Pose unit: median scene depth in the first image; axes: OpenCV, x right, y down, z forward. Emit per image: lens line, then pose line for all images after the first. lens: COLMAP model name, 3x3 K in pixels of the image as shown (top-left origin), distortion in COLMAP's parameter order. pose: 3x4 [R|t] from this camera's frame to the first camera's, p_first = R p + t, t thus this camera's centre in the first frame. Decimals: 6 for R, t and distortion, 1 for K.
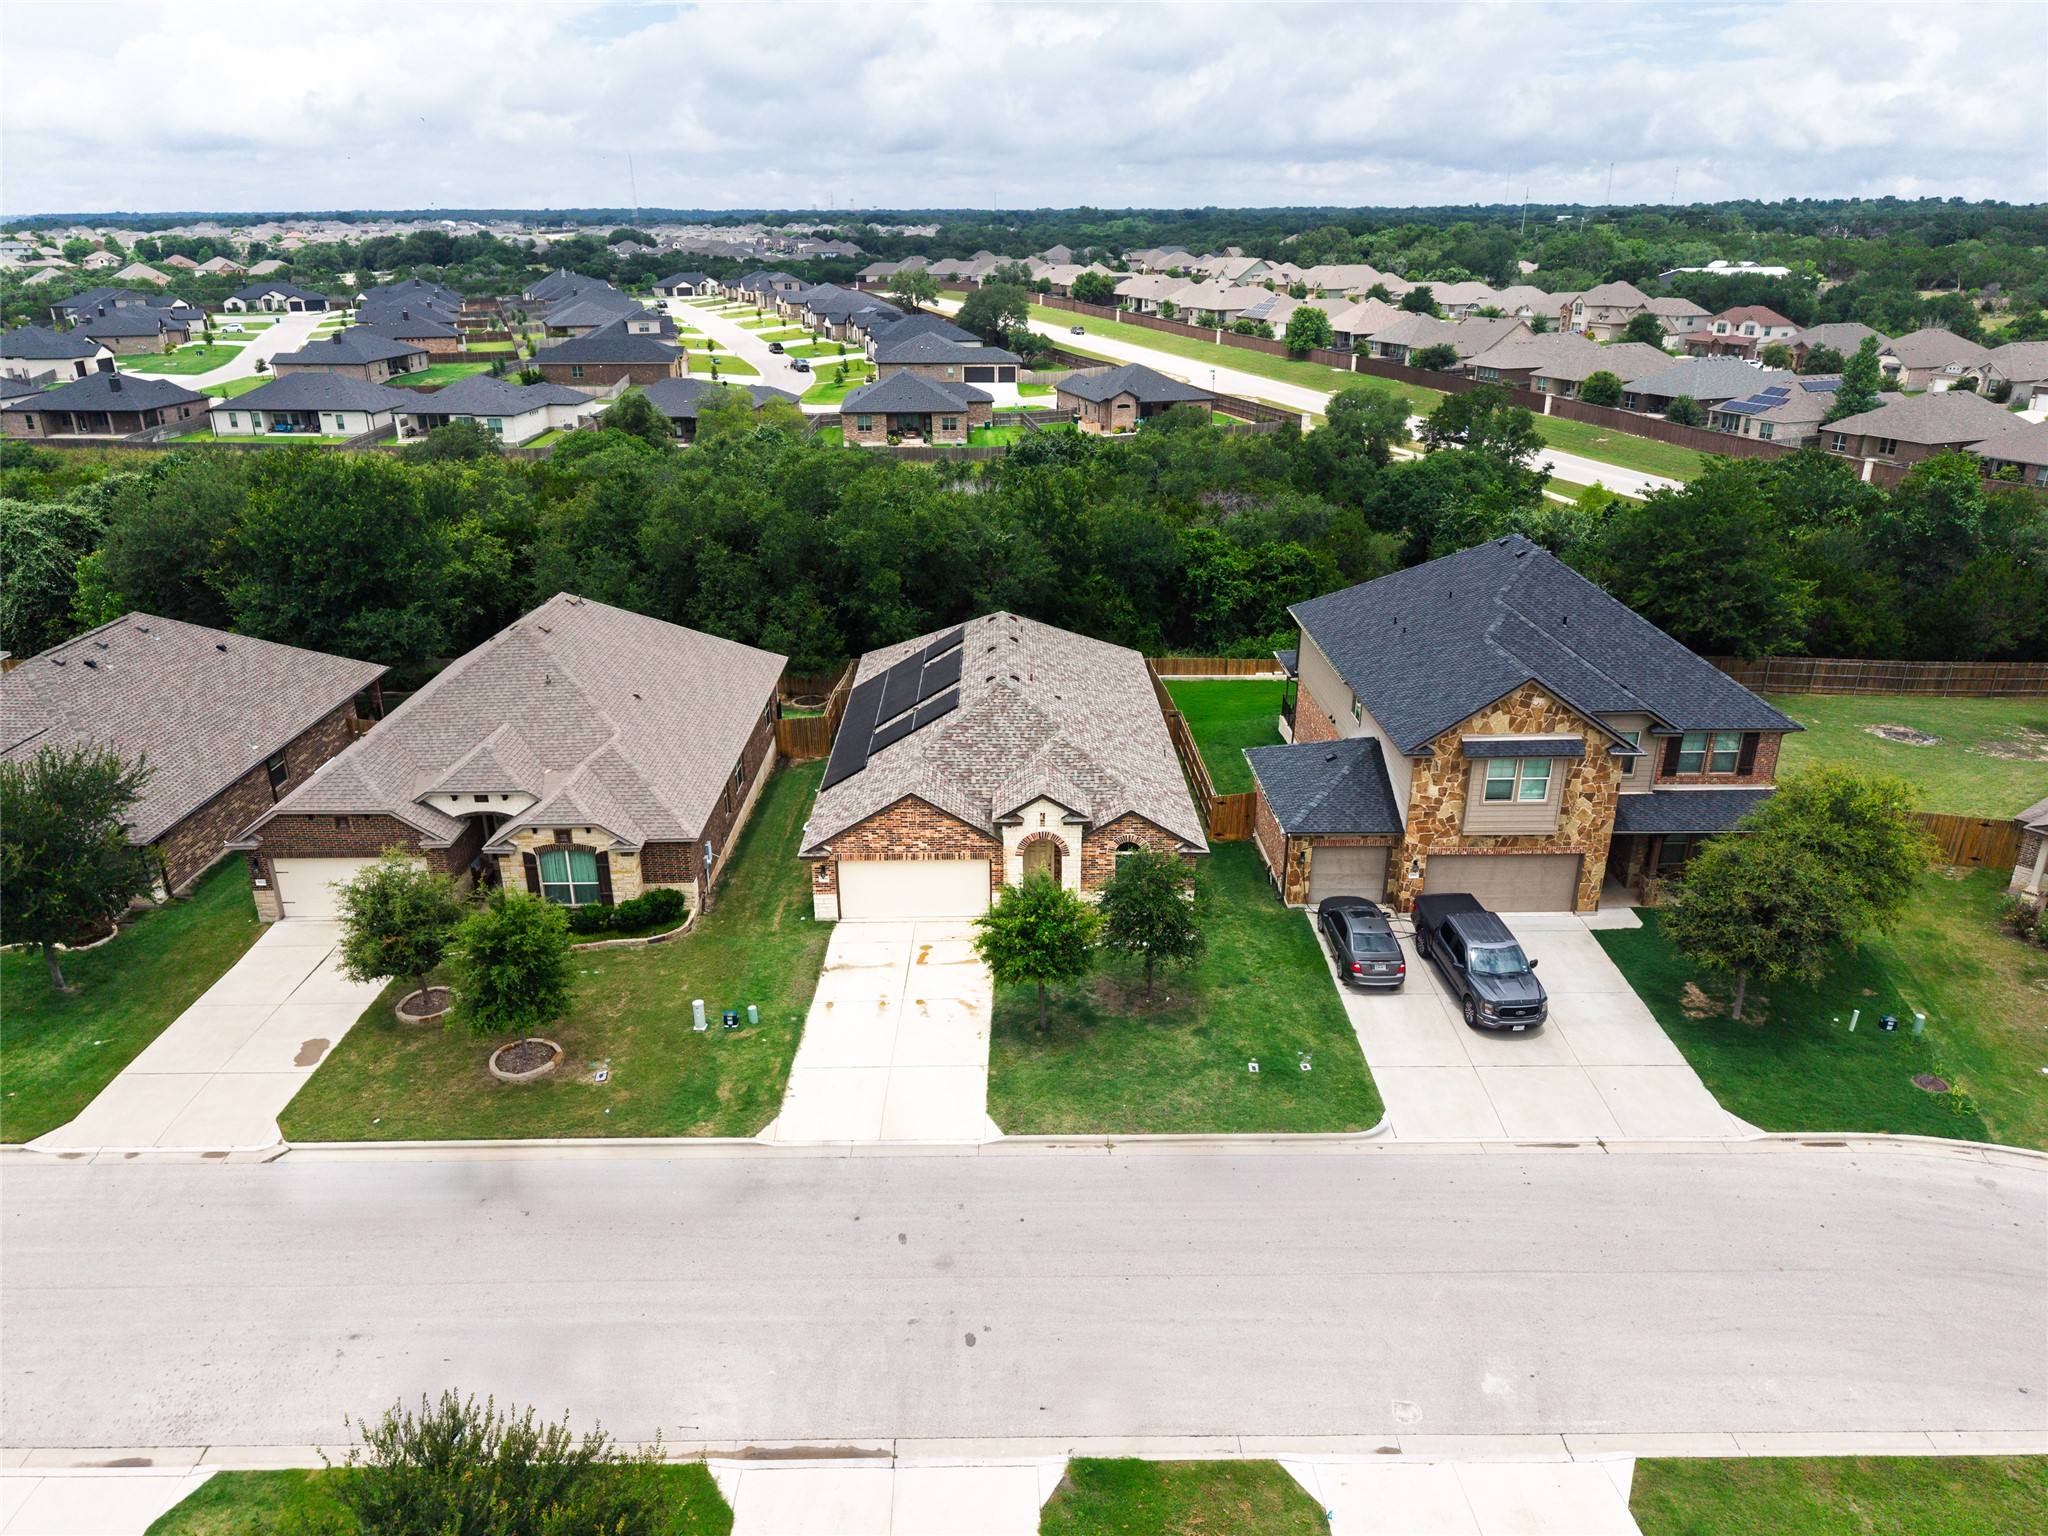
lens RADIAL K [[1377.3, 0, 1024.0], [0, 1377.3, 768.0], [0, 0, 1]] dist [0.033406, -0.038544]
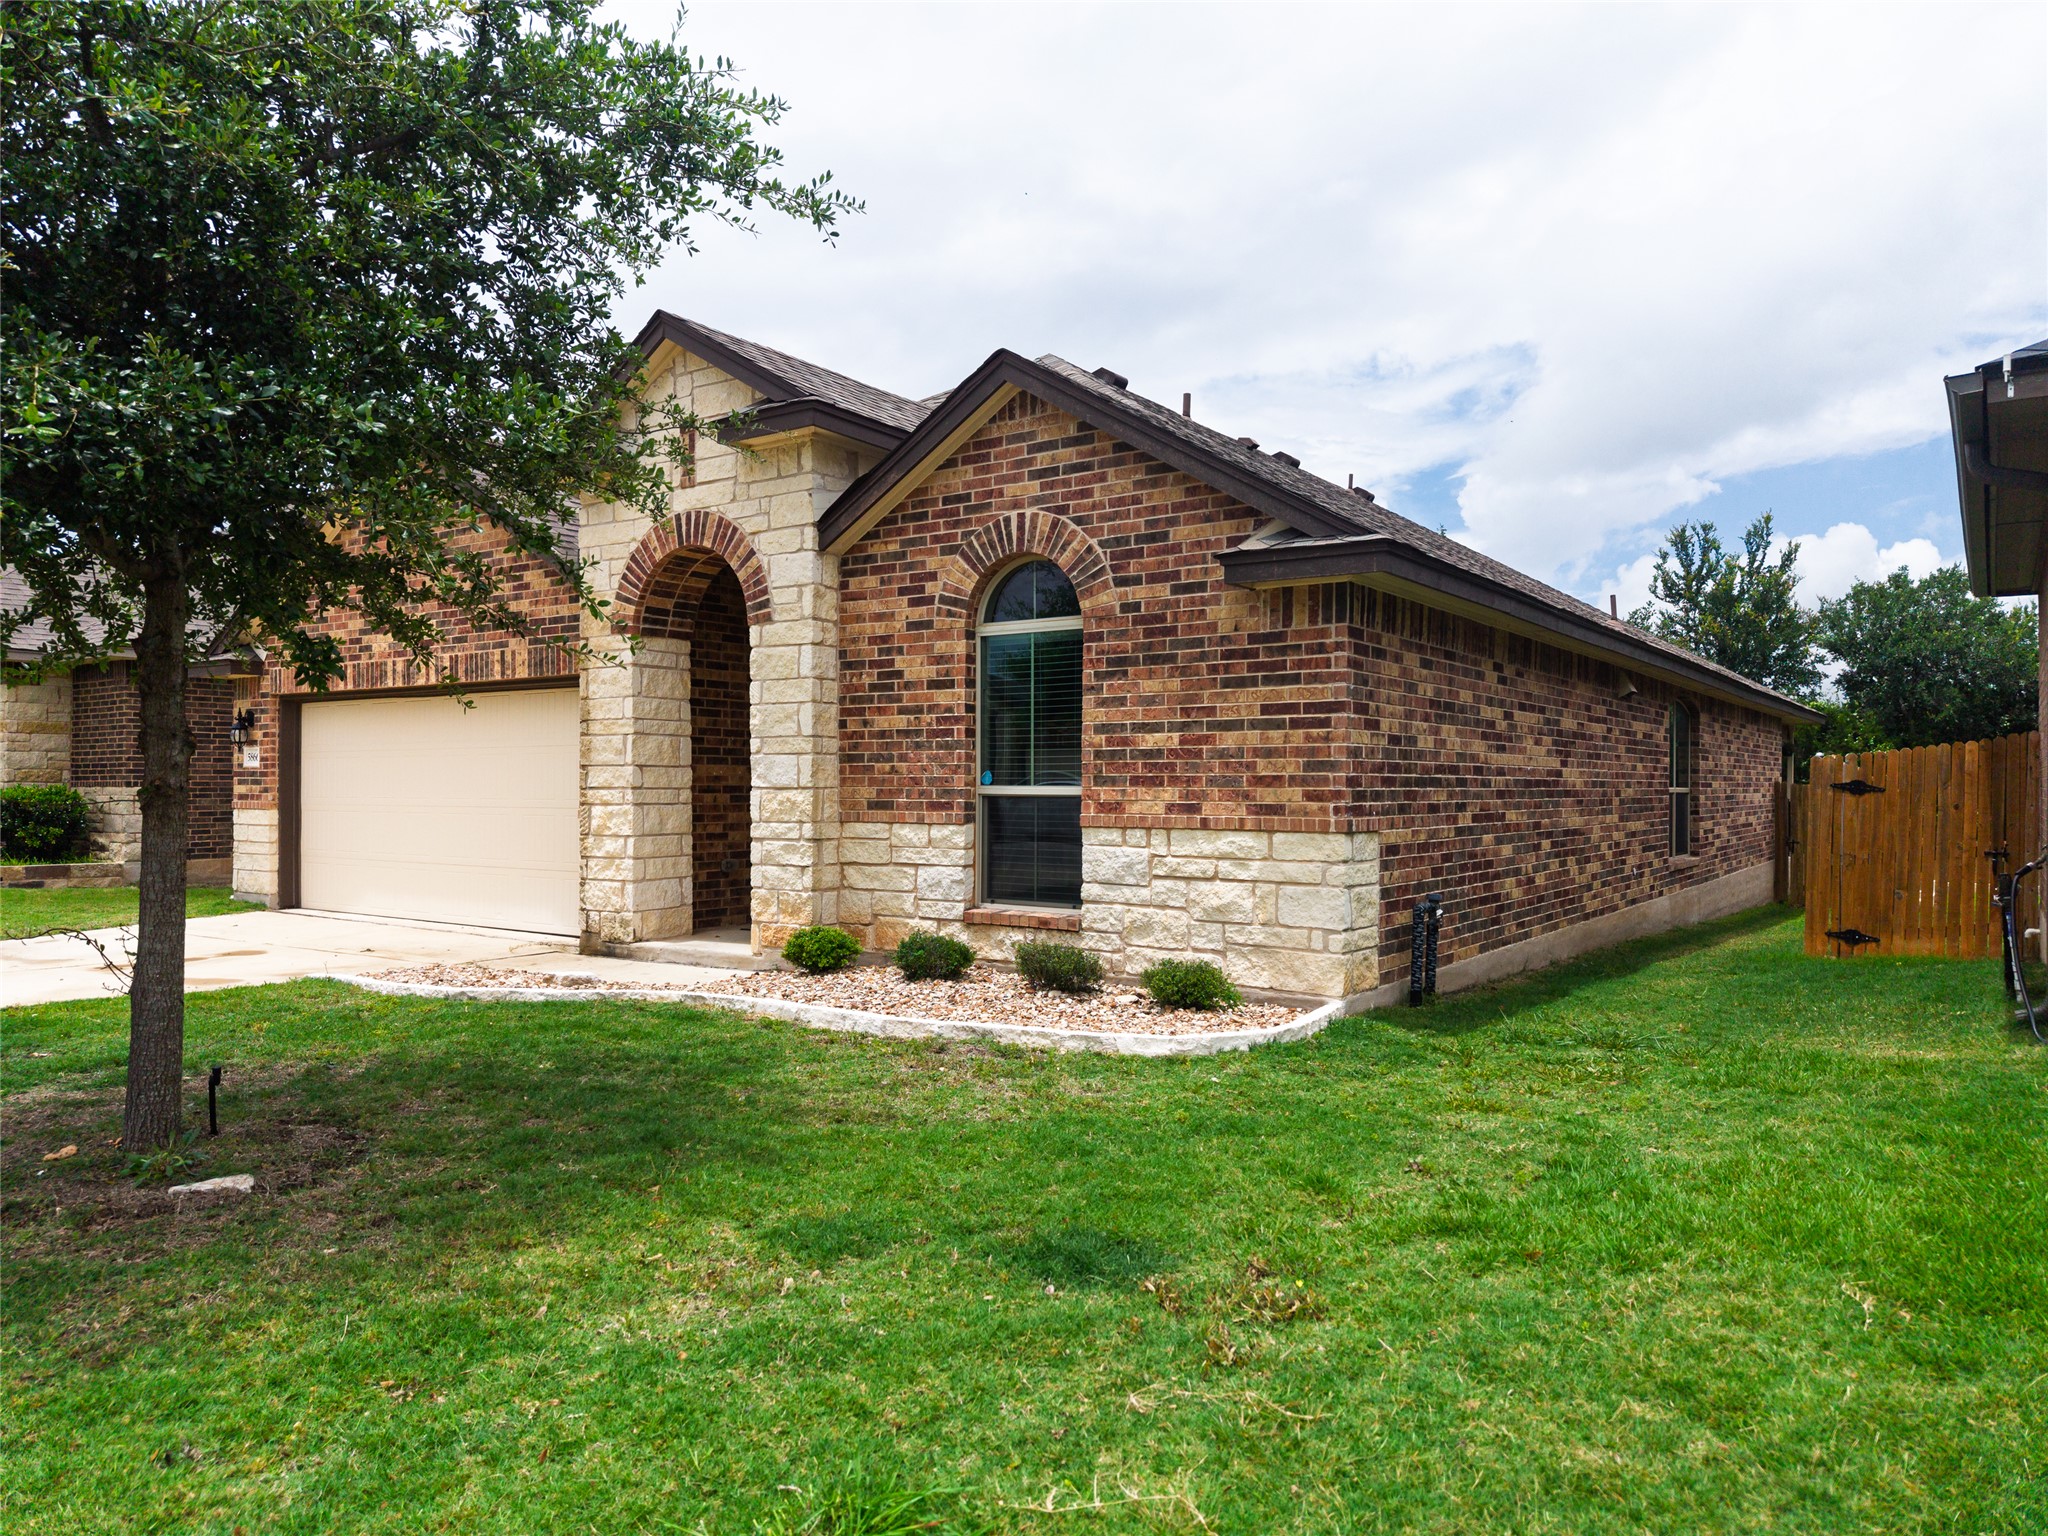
lens RADIAL K [[1377.3, 0, 1024.0], [0, 1377.3, 768.0], [0, 0, 1]] dist [0.033406, -0.038544]
pose [[0.808563, -0.000692, -0.588410, 0.157527], [-0.216550, 0.929465, -0.298665, 0.115322], [0.547113, 0.368909, 0.751381, 0.700110]]
